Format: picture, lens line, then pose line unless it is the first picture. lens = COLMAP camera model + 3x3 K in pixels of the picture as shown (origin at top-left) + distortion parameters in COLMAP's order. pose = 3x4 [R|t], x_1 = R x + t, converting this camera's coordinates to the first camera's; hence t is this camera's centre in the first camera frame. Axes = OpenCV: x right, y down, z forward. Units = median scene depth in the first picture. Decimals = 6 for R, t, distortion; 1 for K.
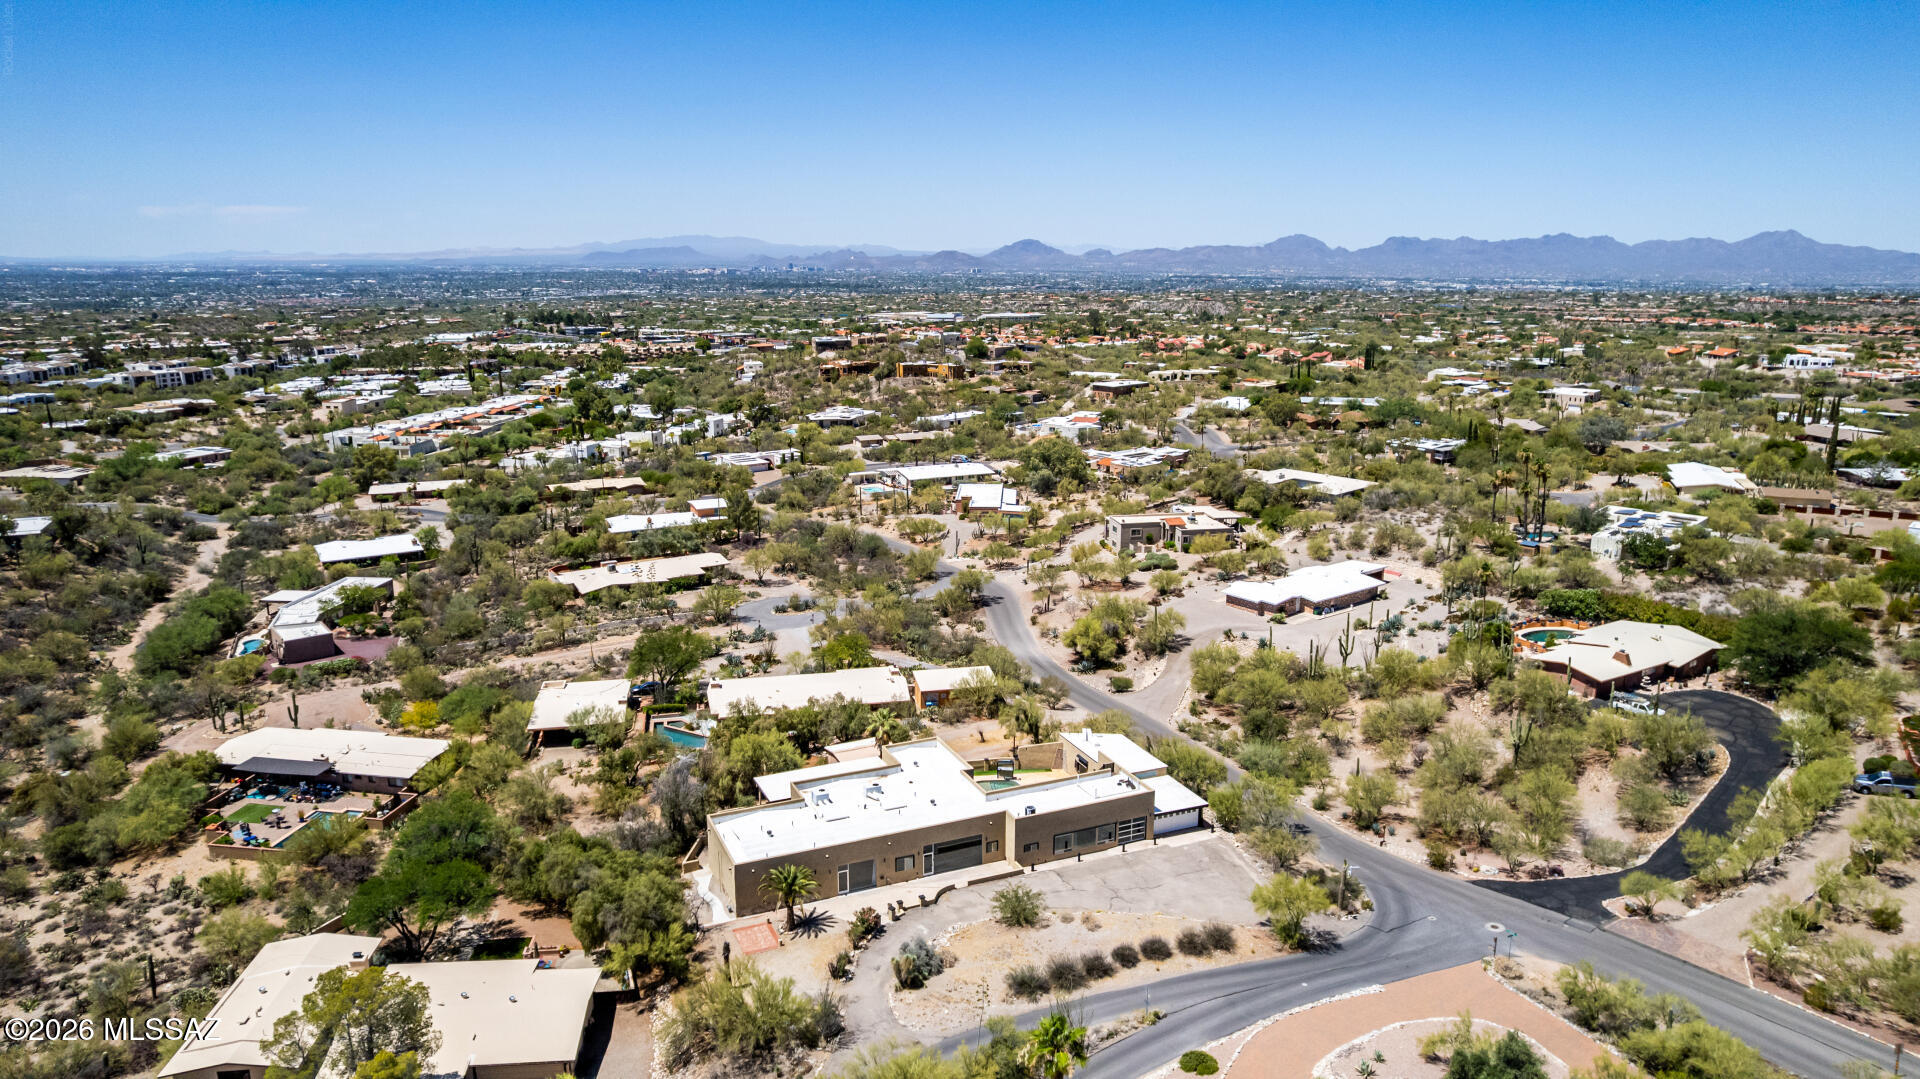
lens RADIAL K [[1227.3, 0, 960.0], [0, 1227.3, 539.5], [0, 0, 1]] dist [-0.070542, 0.059554]
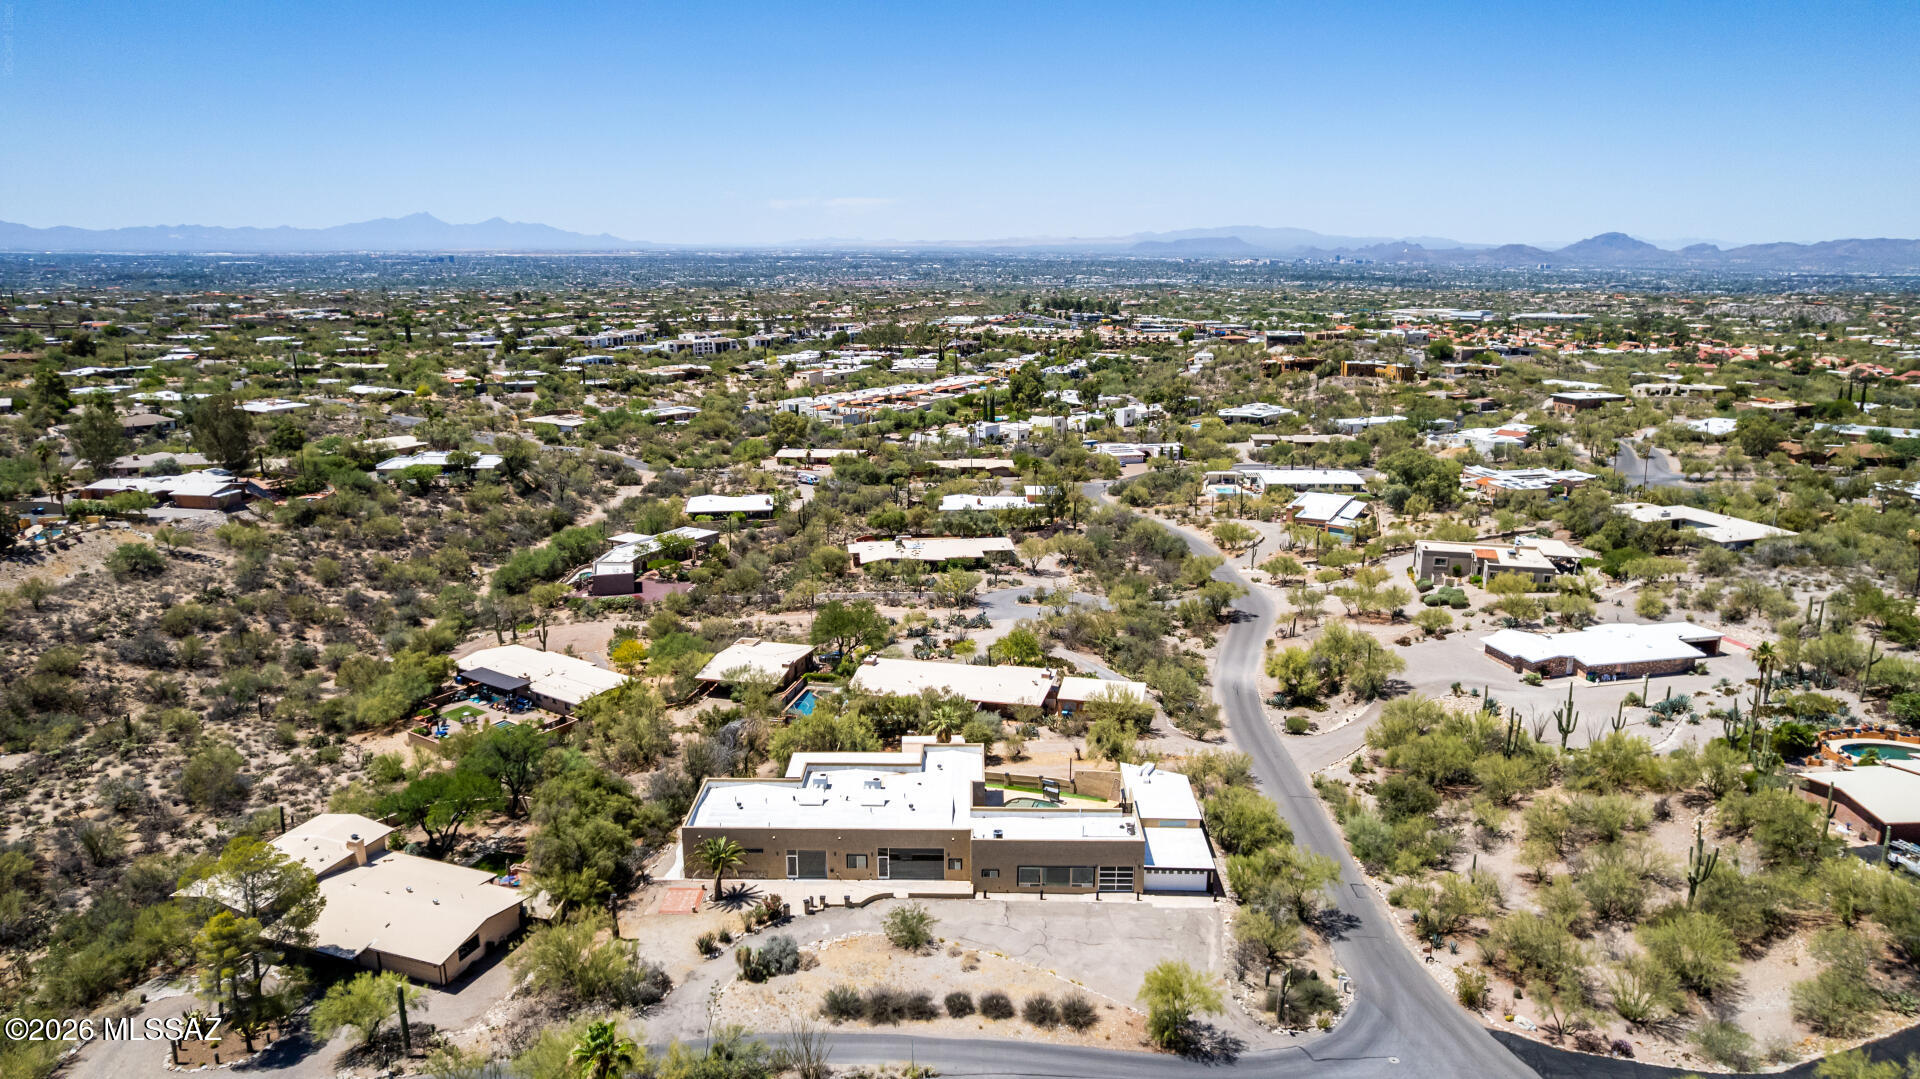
lens RADIAL K [[1227.3, 0, 960.0], [0, 1227.3, 539.5], [0, 0, 1]] dist [-0.070542, 0.059554]
pose [[0.908130, 0.098584, -0.406916, 0.183894], [-0.095557, 0.995035, 0.027811, -0.012906], [0.407637, 0.013627, 0.913042, 0.059740]]
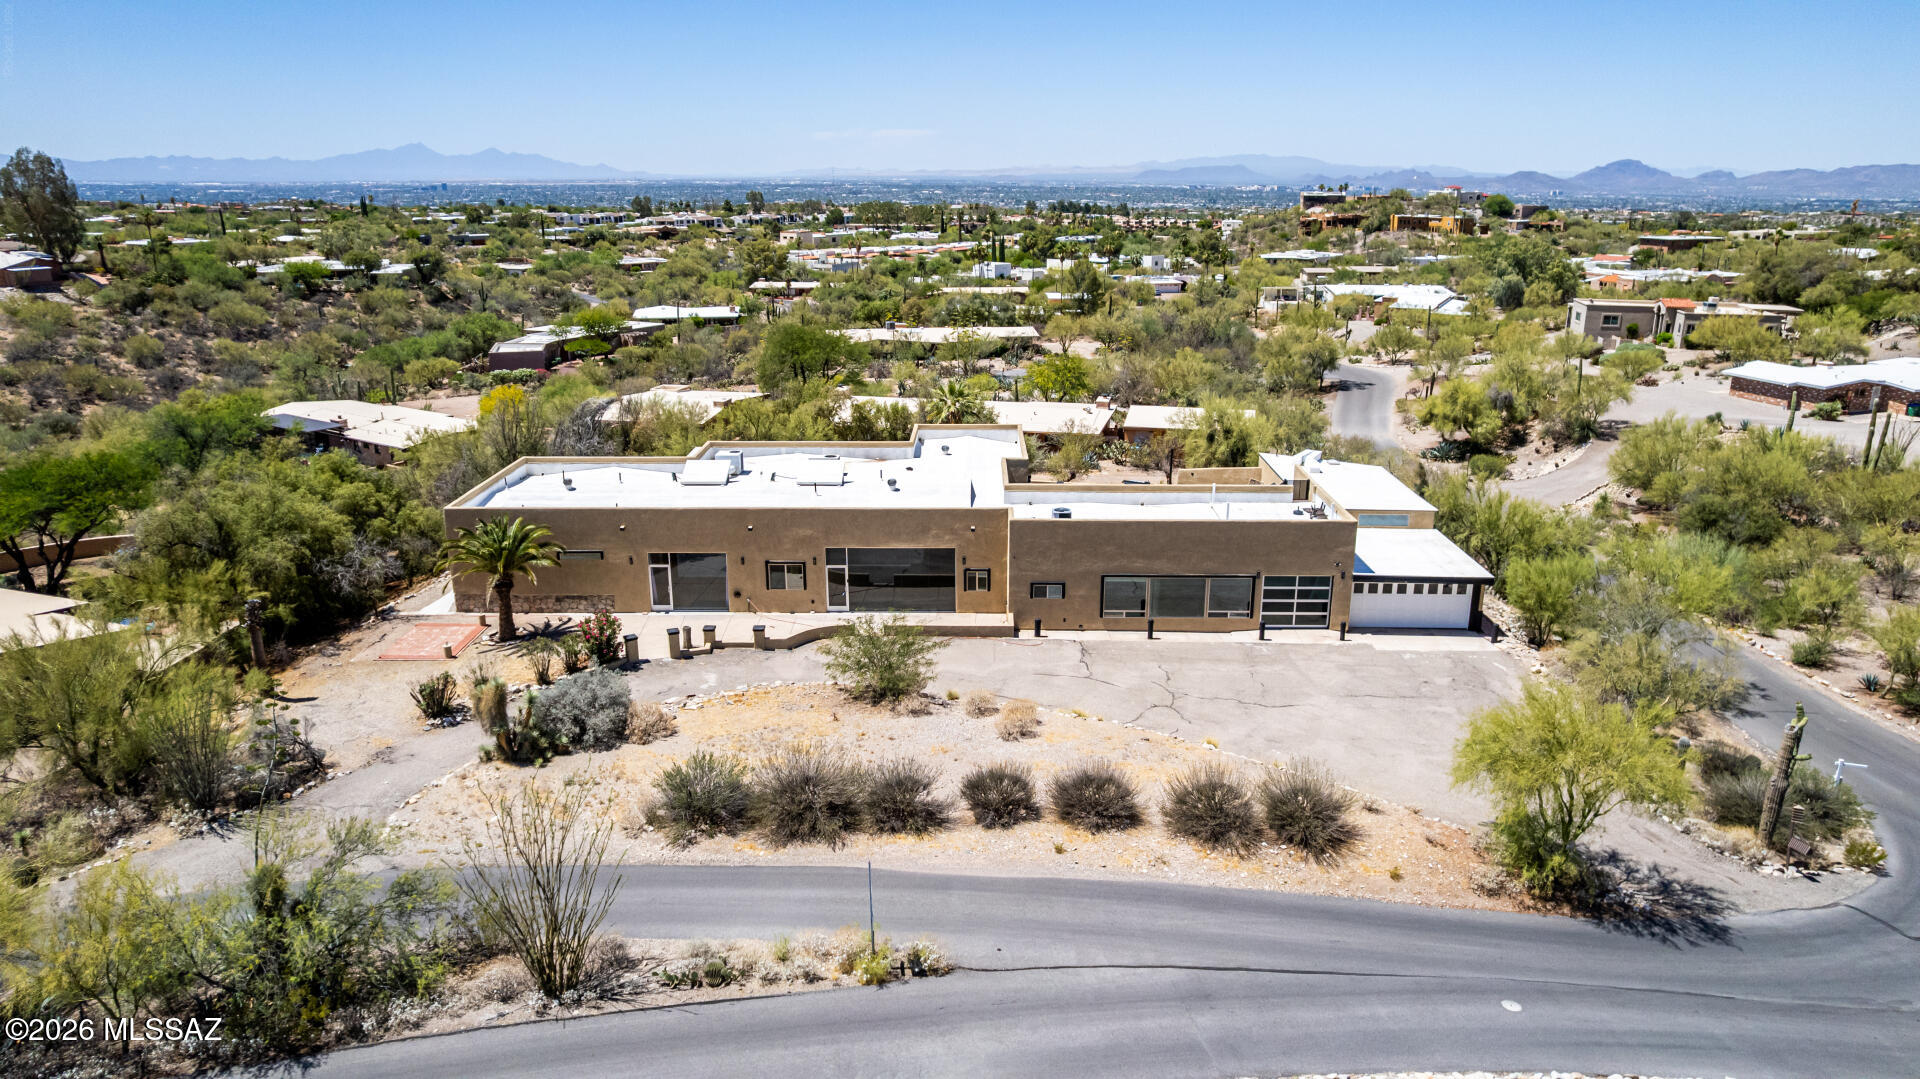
lens RADIAL K [[1227.3, 0, 960.0], [0, 1227.3, 539.5], [0, 0, 1]] dist [-0.070542, 0.059554]
pose [[0.907562, 0.118576, -0.402830, 0.101081], [-0.093746, 0.992305, 0.080886, 0.091994], [0.409321, -0.035646, 0.911694, 0.257792]]
